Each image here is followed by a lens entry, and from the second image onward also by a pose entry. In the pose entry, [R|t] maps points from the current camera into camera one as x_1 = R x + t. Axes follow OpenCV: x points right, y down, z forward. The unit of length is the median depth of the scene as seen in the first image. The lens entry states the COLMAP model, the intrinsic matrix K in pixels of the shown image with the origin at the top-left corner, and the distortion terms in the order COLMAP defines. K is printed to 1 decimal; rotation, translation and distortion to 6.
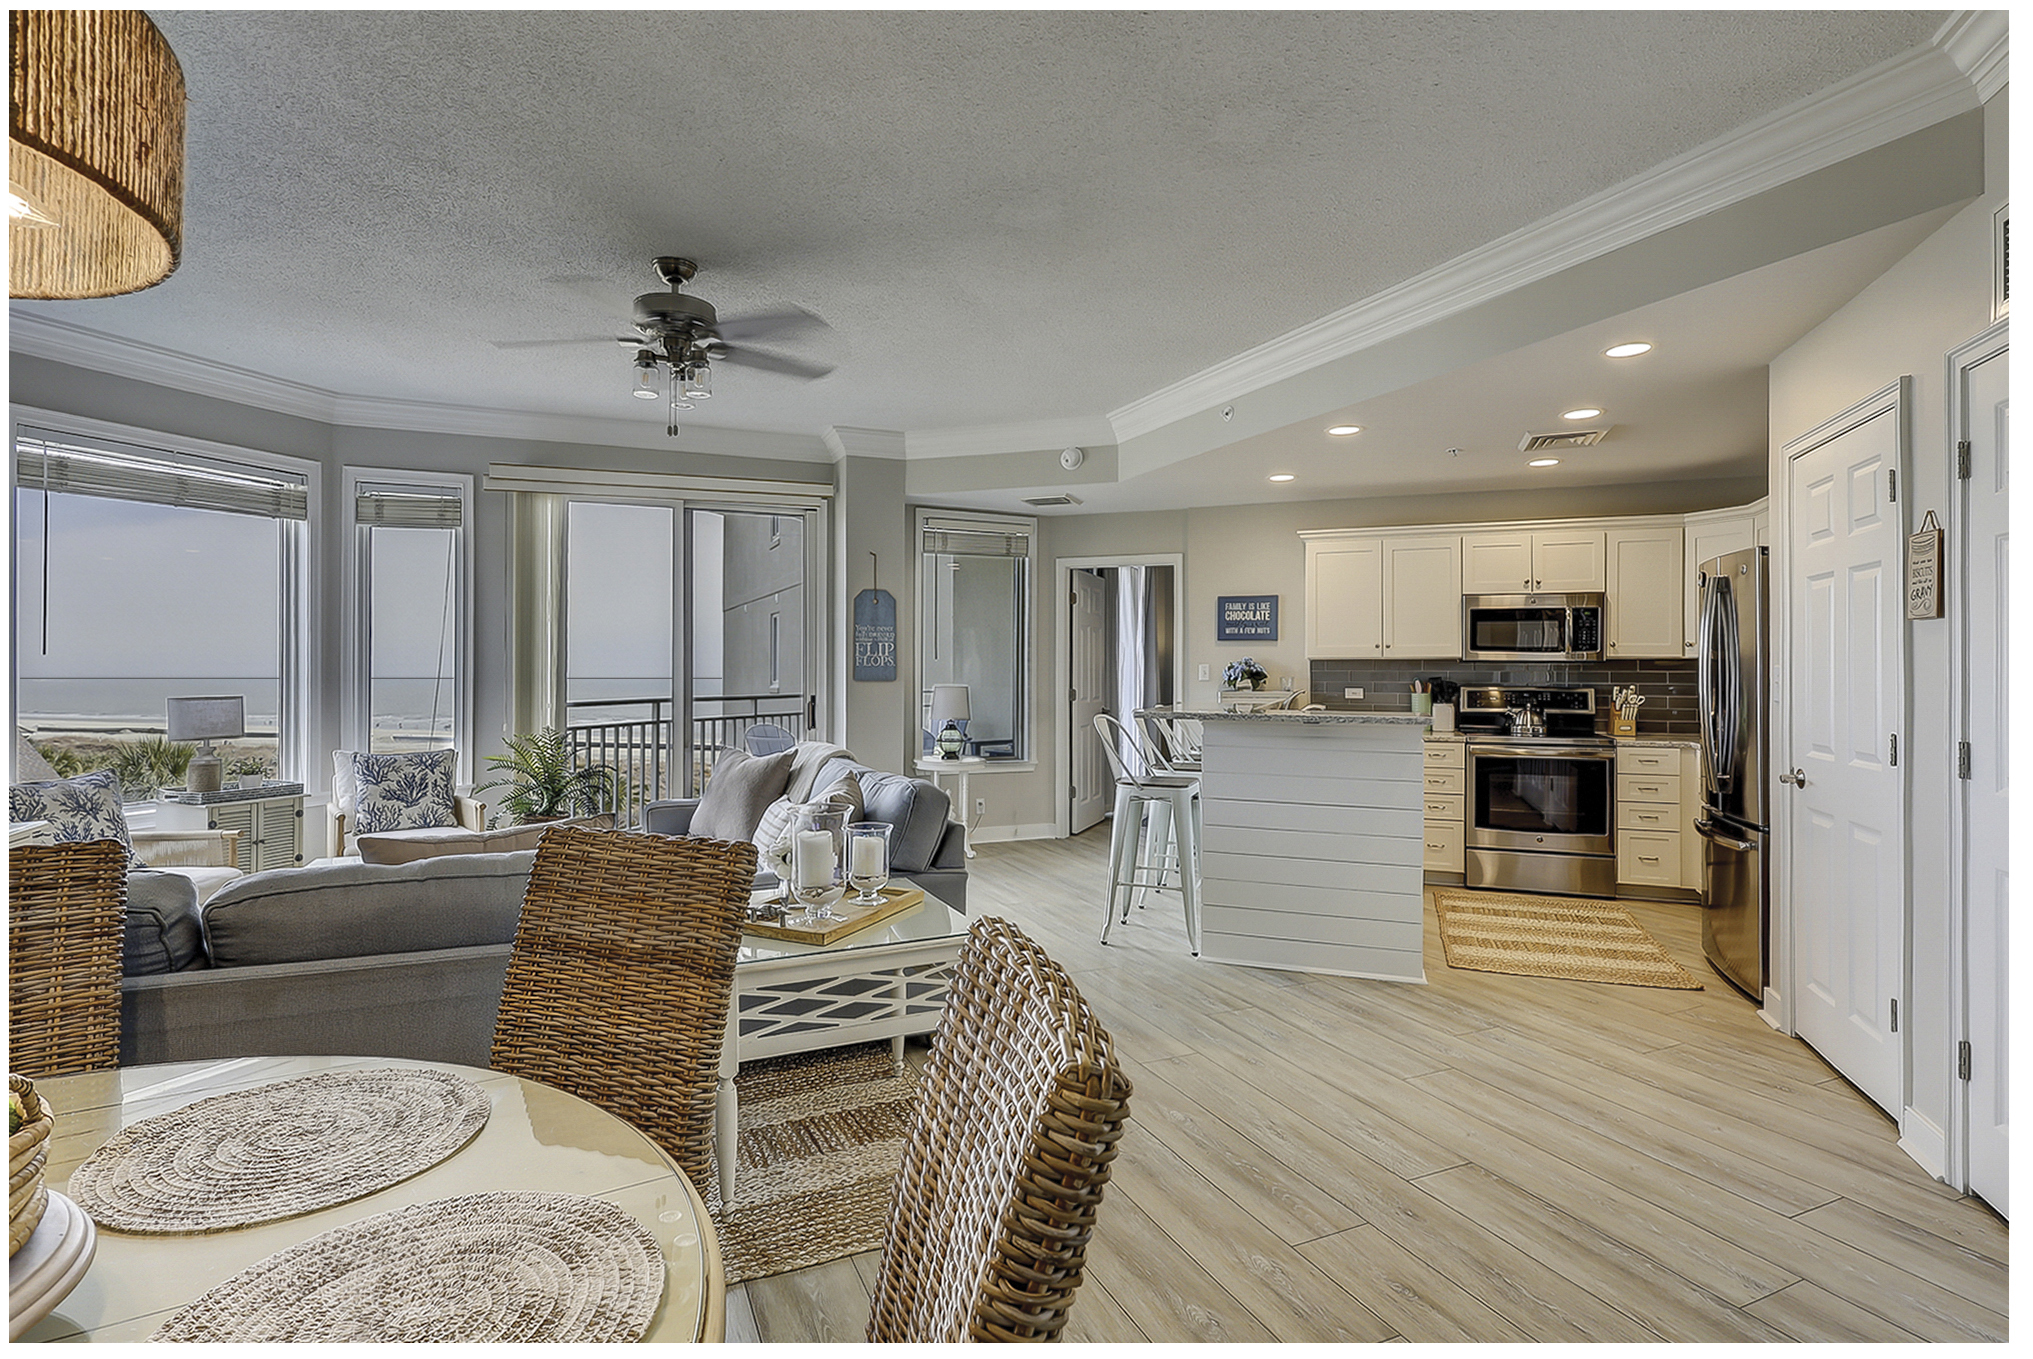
lens RADIAL K [[973.4, 0, 1009.3], [0, 973.4, 670.5], [0, 0, 1]] dist [-0.002355, -0.000155]
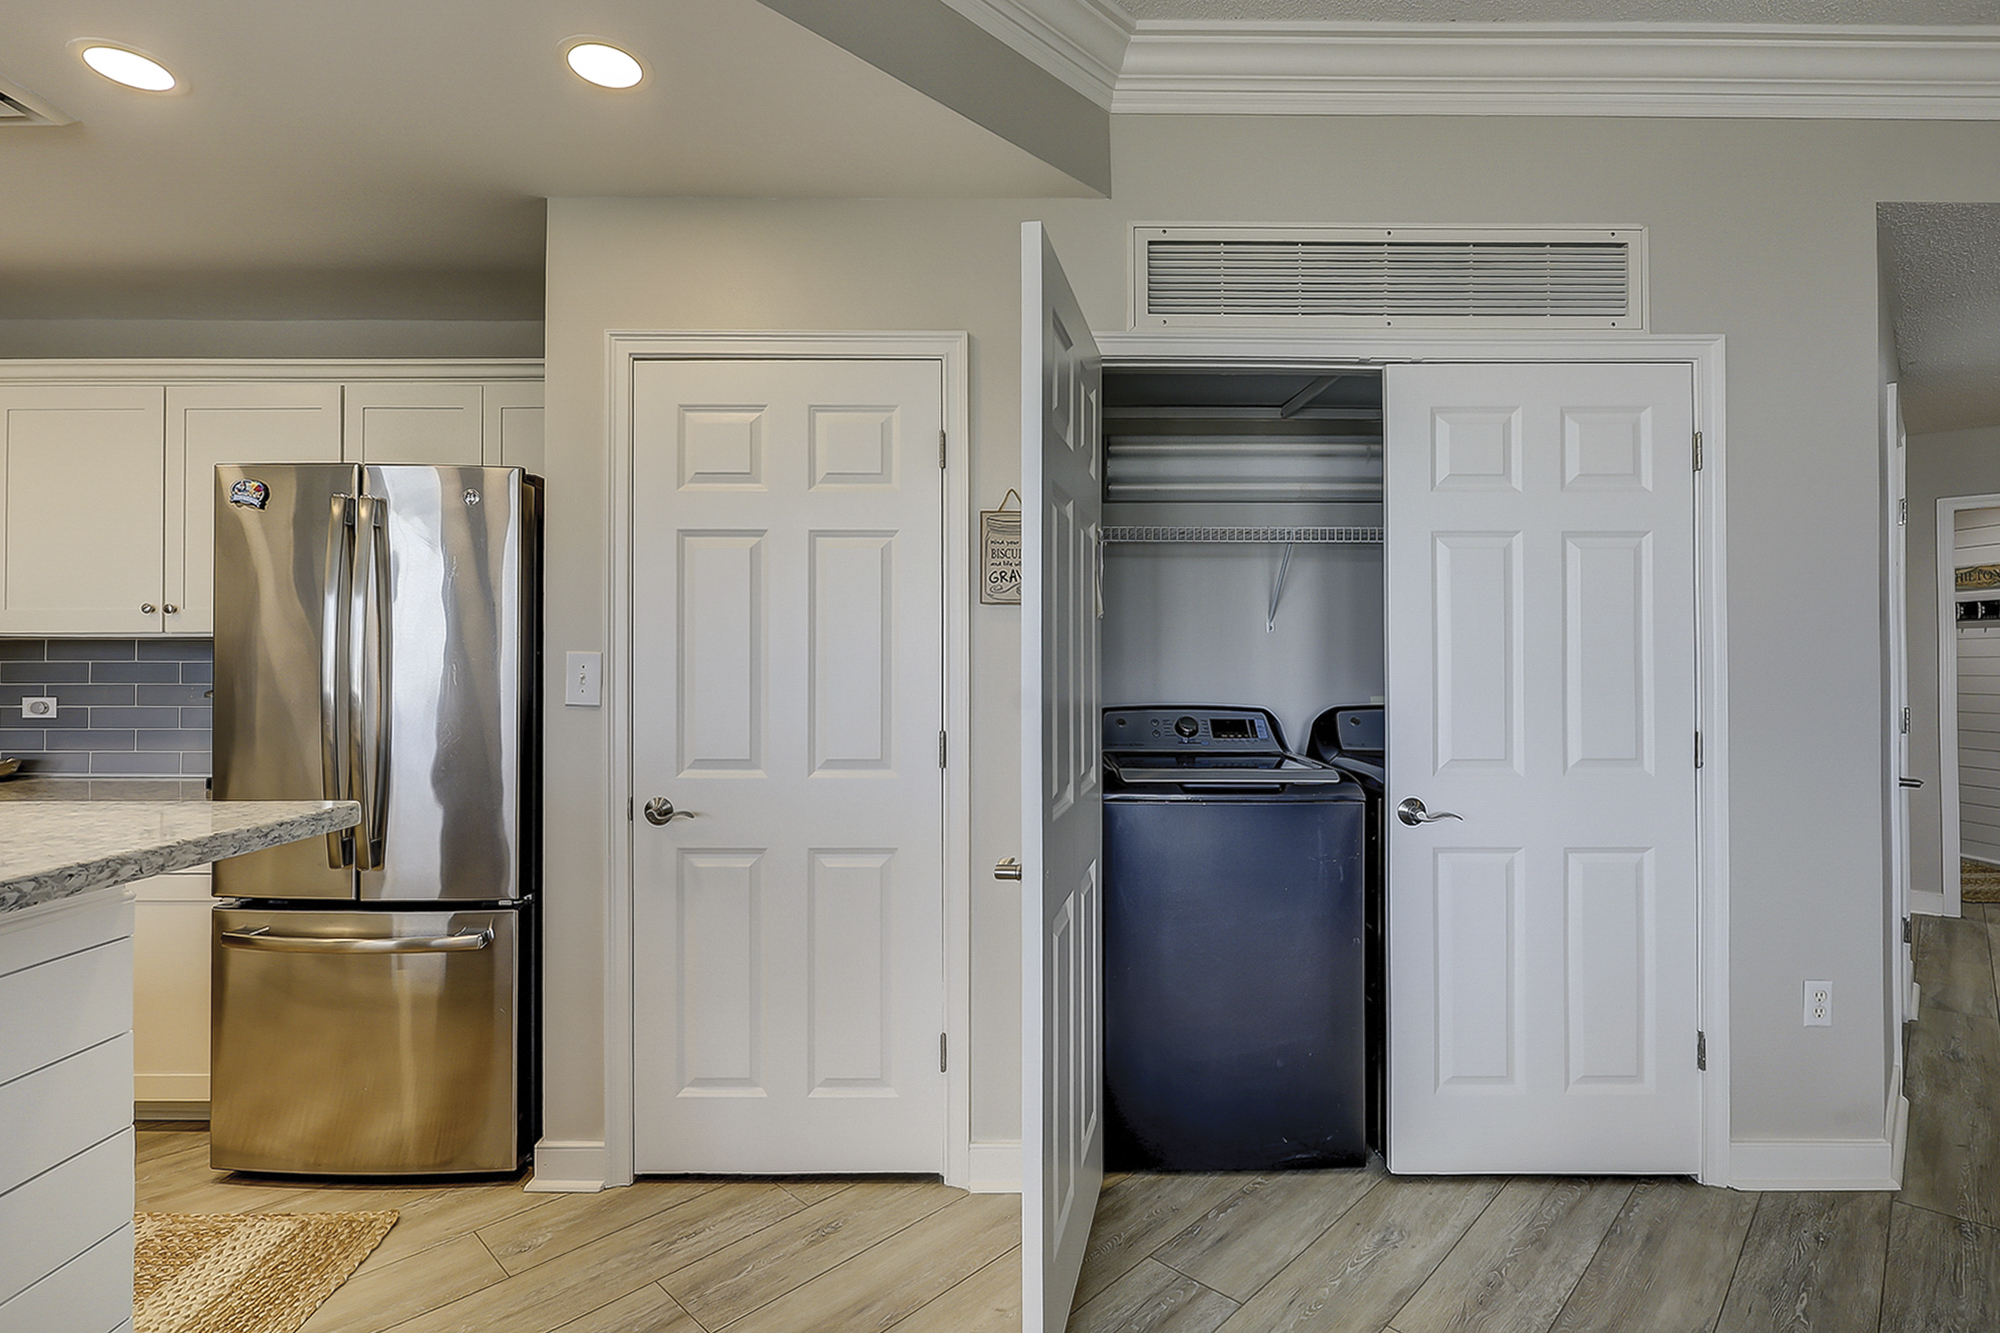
lens RADIAL K [[964.6, 0, 1004.0], [0, 964.6, 649.3], [0, 0, 1]] dist [-0.000967, -0.000041]
pose [[-0.362136, 0.008943, 0.932082, 0.036520], [-0.000798, 0.999951, -0.009904, -0.000283], [-0.932125, -0.004331, -0.362111, 0.592700]]
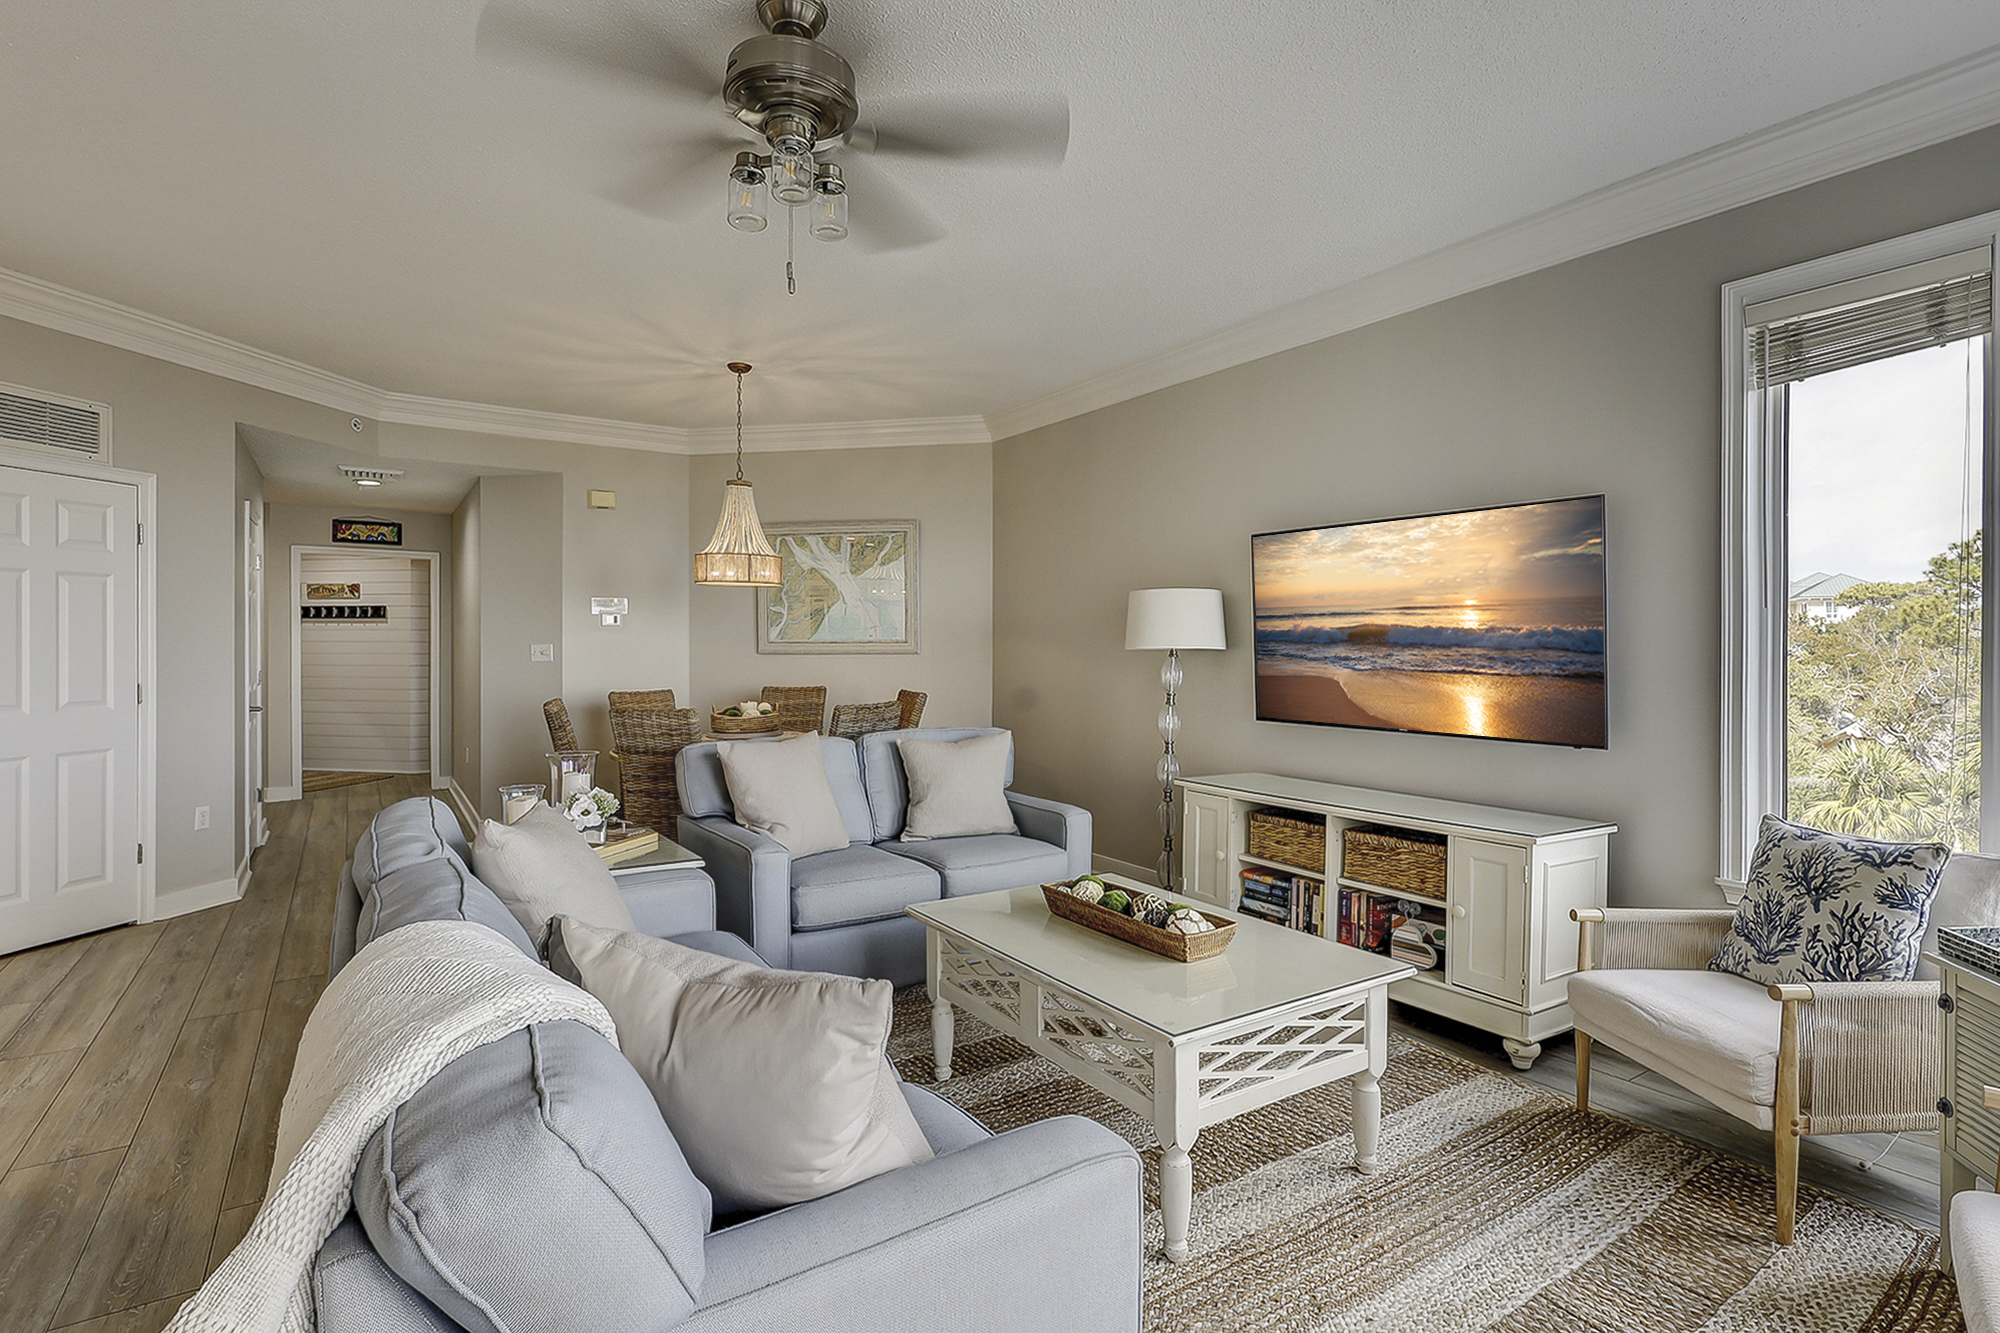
lens RADIAL K [[969.2, 0, 980.4], [0, 969.2, 650.7], [0, 0, 1]] dist [0.002453, -0.000054]
pose [[-0.988714, -0.005242, -0.149721, -0.238029], [-0.006216, 0.999962, 0.006040, -0.004850], [0.149684, 0.006902, -0.988710, 1.039870]]
